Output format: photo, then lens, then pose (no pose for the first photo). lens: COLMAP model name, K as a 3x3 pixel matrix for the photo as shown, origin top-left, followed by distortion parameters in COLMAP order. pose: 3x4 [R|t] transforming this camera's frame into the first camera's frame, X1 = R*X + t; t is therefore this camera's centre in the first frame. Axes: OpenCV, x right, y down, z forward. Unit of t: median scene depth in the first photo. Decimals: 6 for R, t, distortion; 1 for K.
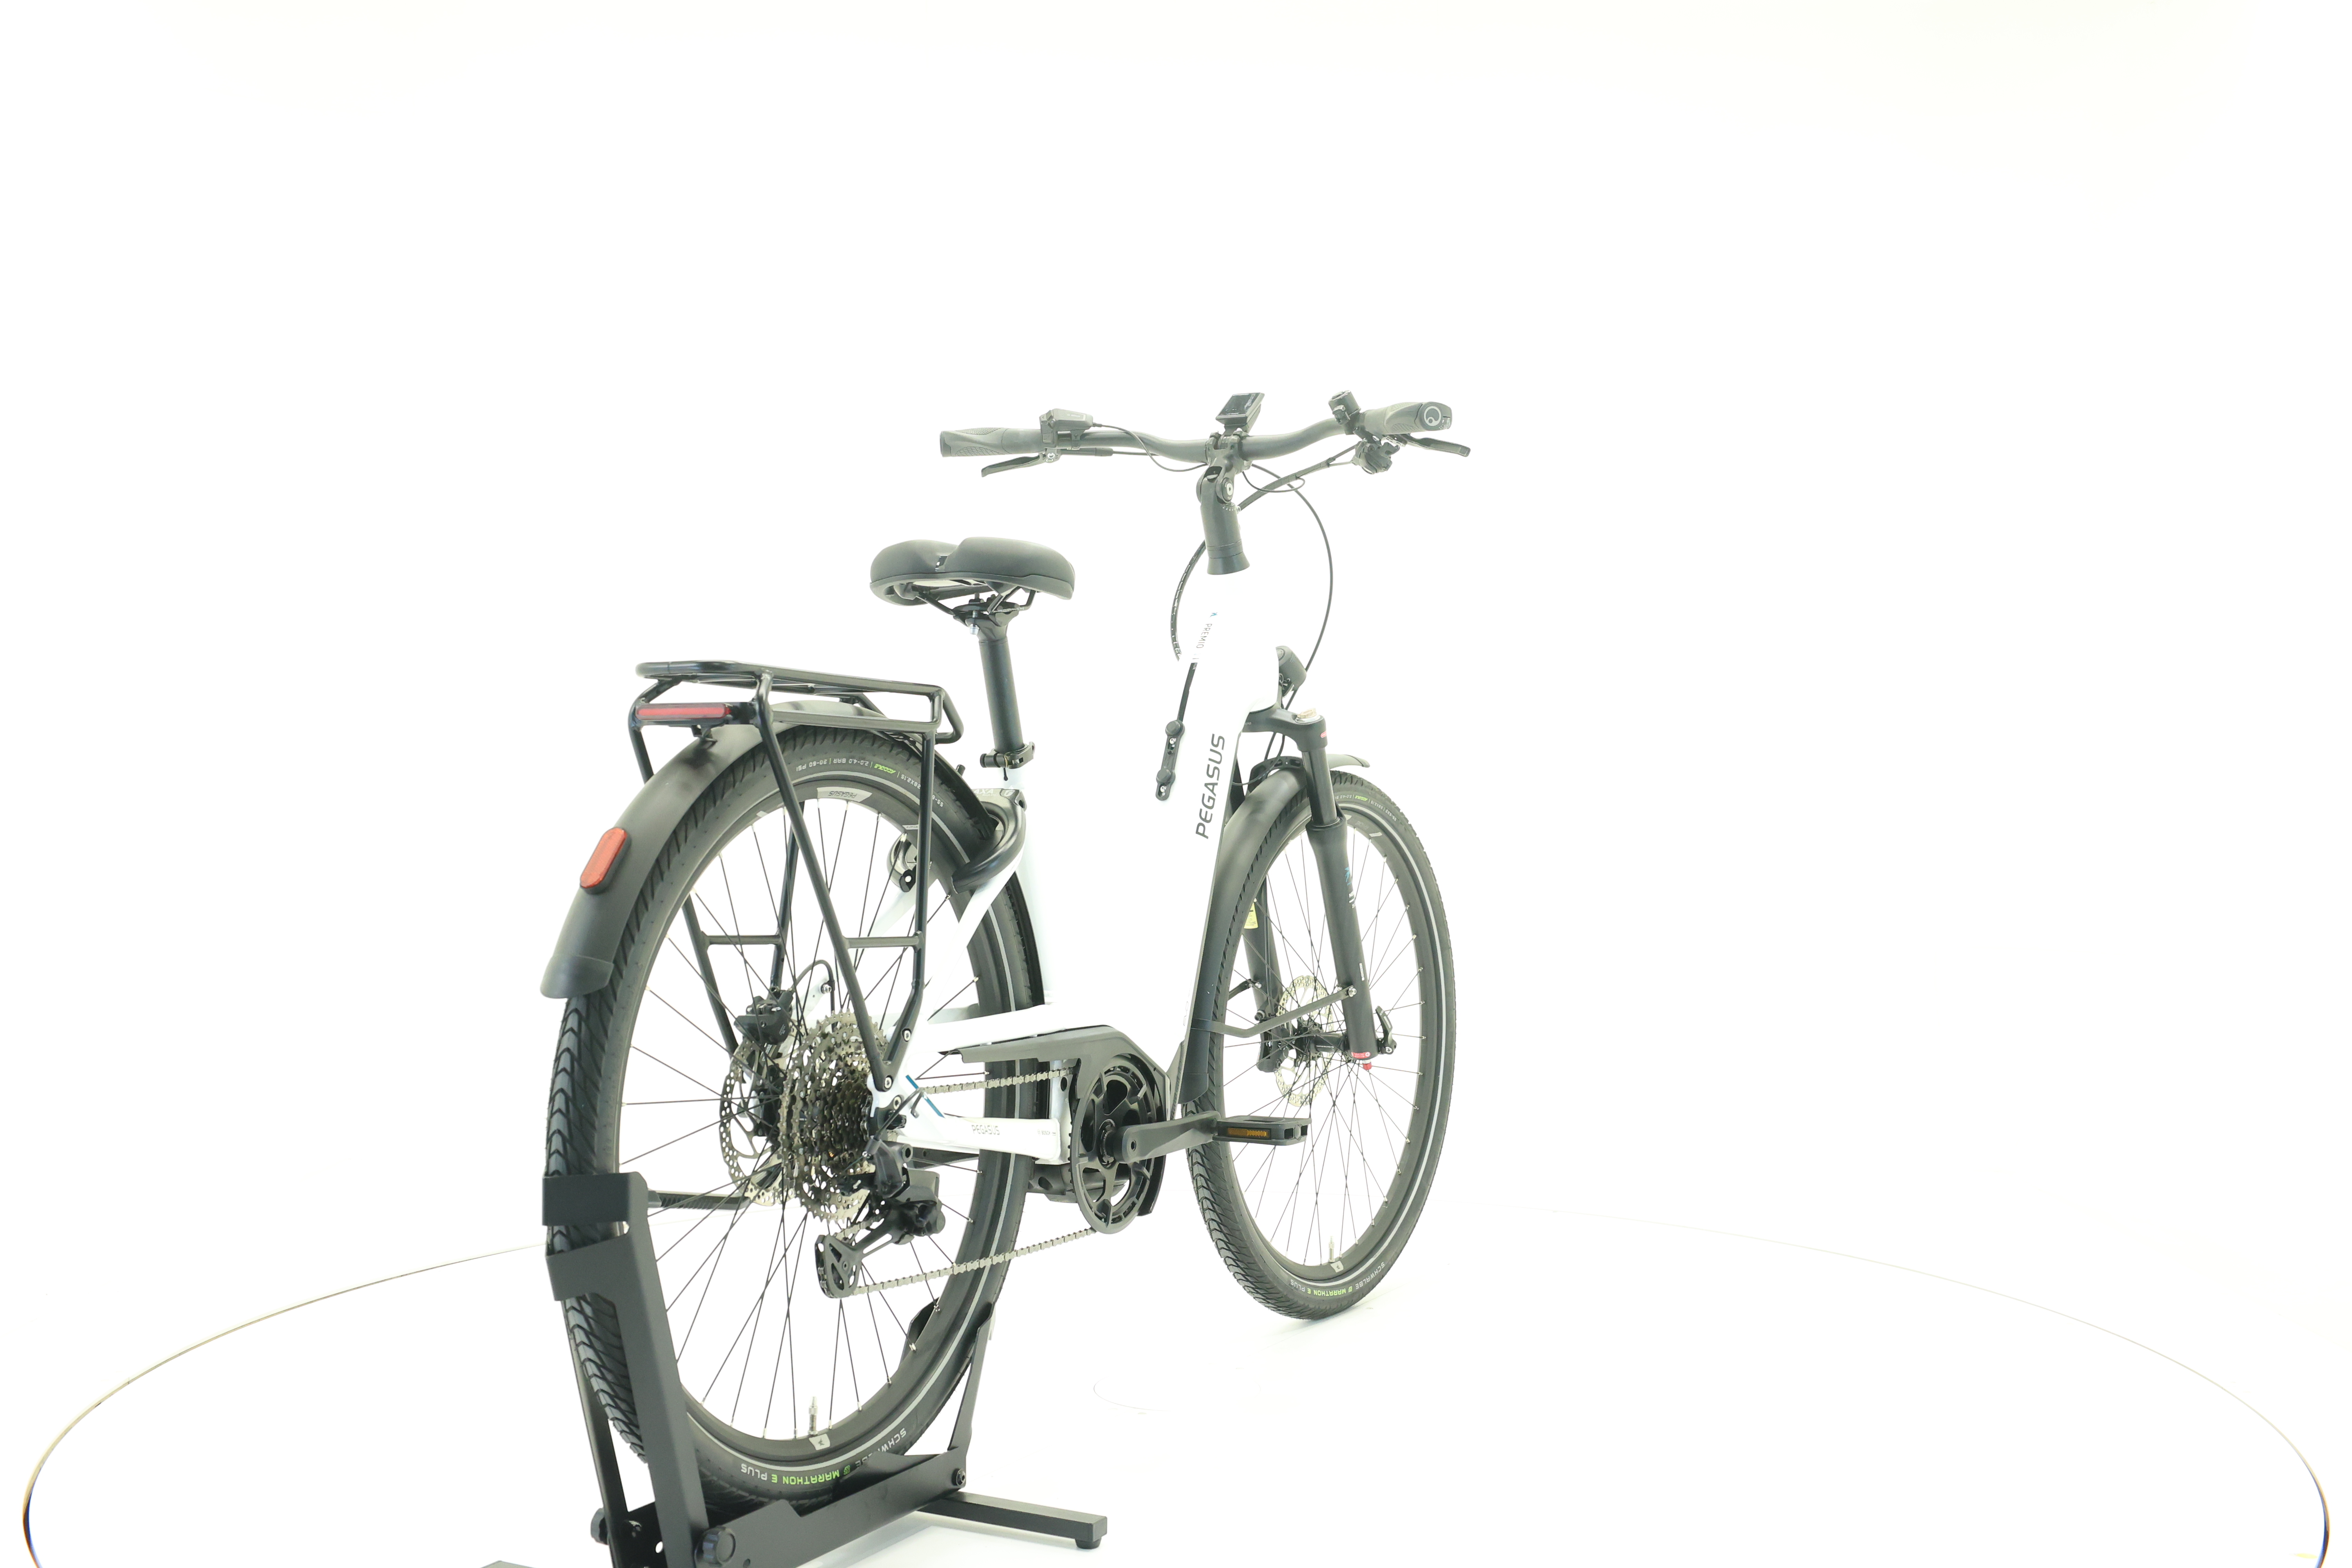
lens RADIAL K [[2483.5, 0, 1174.8], [0, 2483.5, 735.4], [0, 0, 1]] dist [-0.007328, 0.014287]
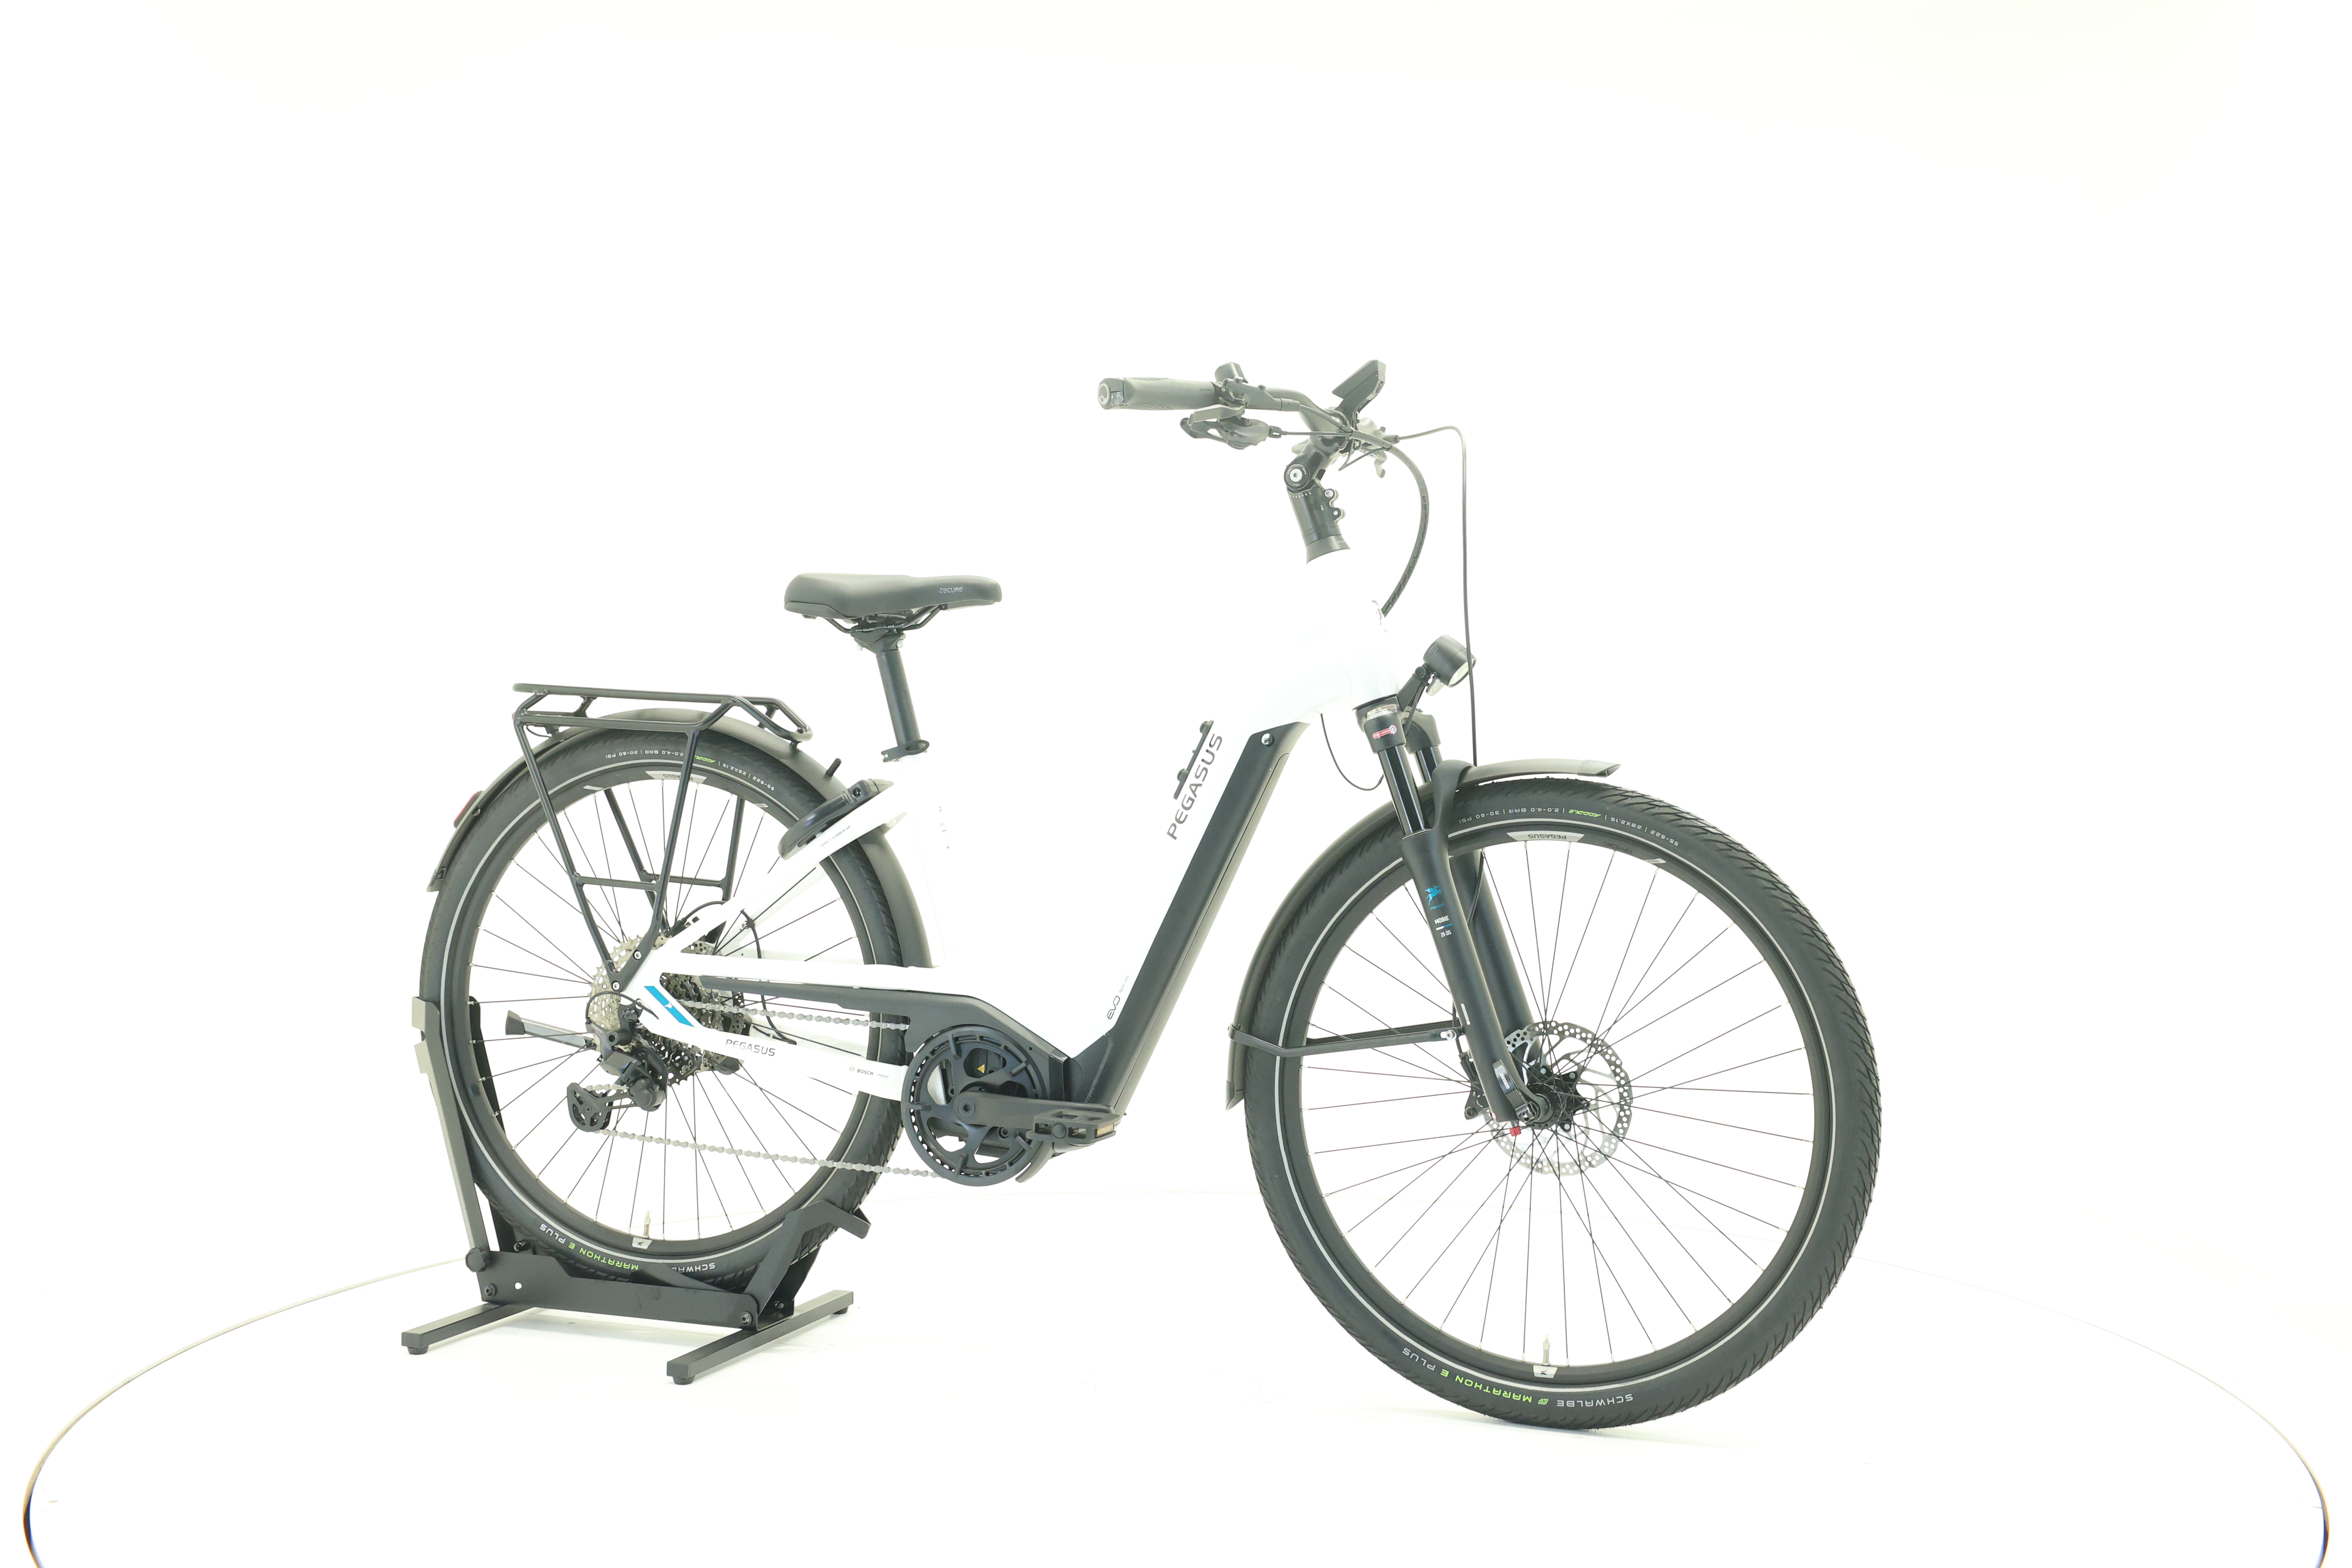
lens RADIAL K [[2483.5, 0, 1174.8], [0, 2483.5, 735.4], [0, 0, 1]] dist [-0.007328, 0.014287]
pose [[0.136011, -0.001174, -0.990707, 1.081104], [-0.003562, 0.999992, -0.001674, 0.001864], [0.990701, 0.003757, 0.136005, 0.939029]]
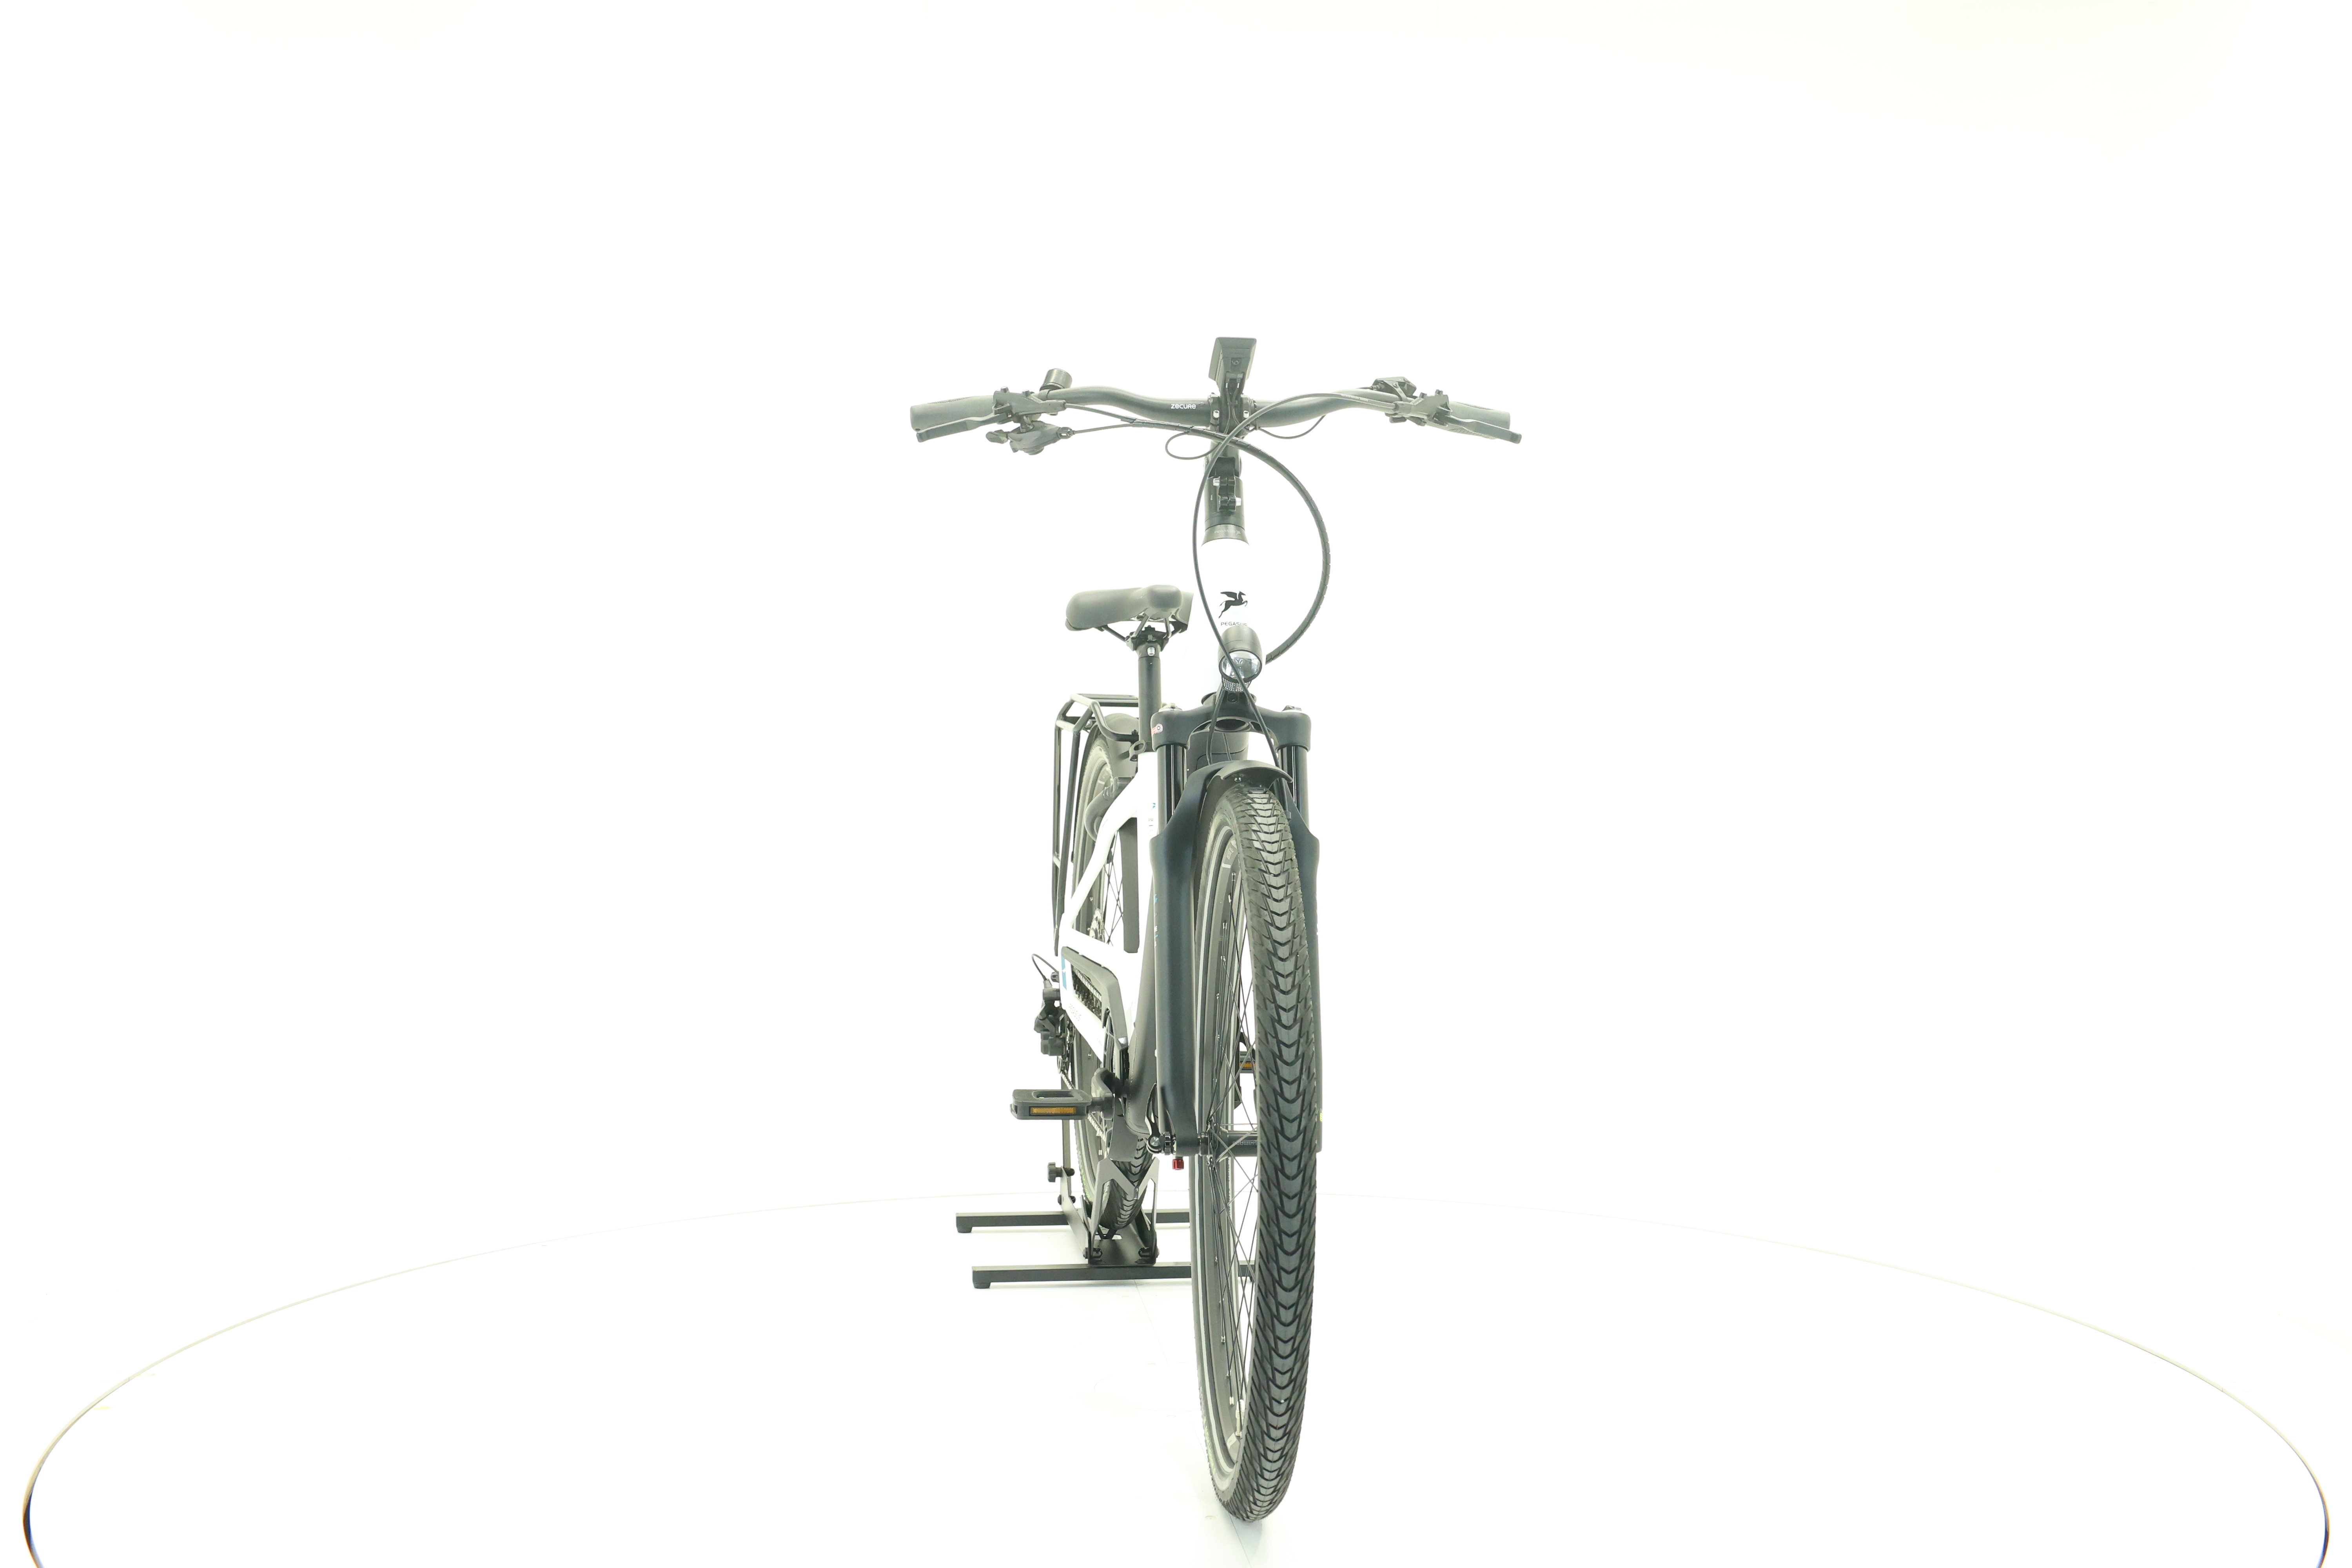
lens RADIAL K [[2483.5, 0, 1174.8], [0, 2483.5, 735.4], [0, 0, 1]] dist [-0.007328, 0.014287]
pose [[-0.809020, -0.005162, -0.587758, 0.644268], [-0.006275, 0.999980, -0.000144, 0.000293], [0.587748, 0.003572, -0.809036, 1.968781]]
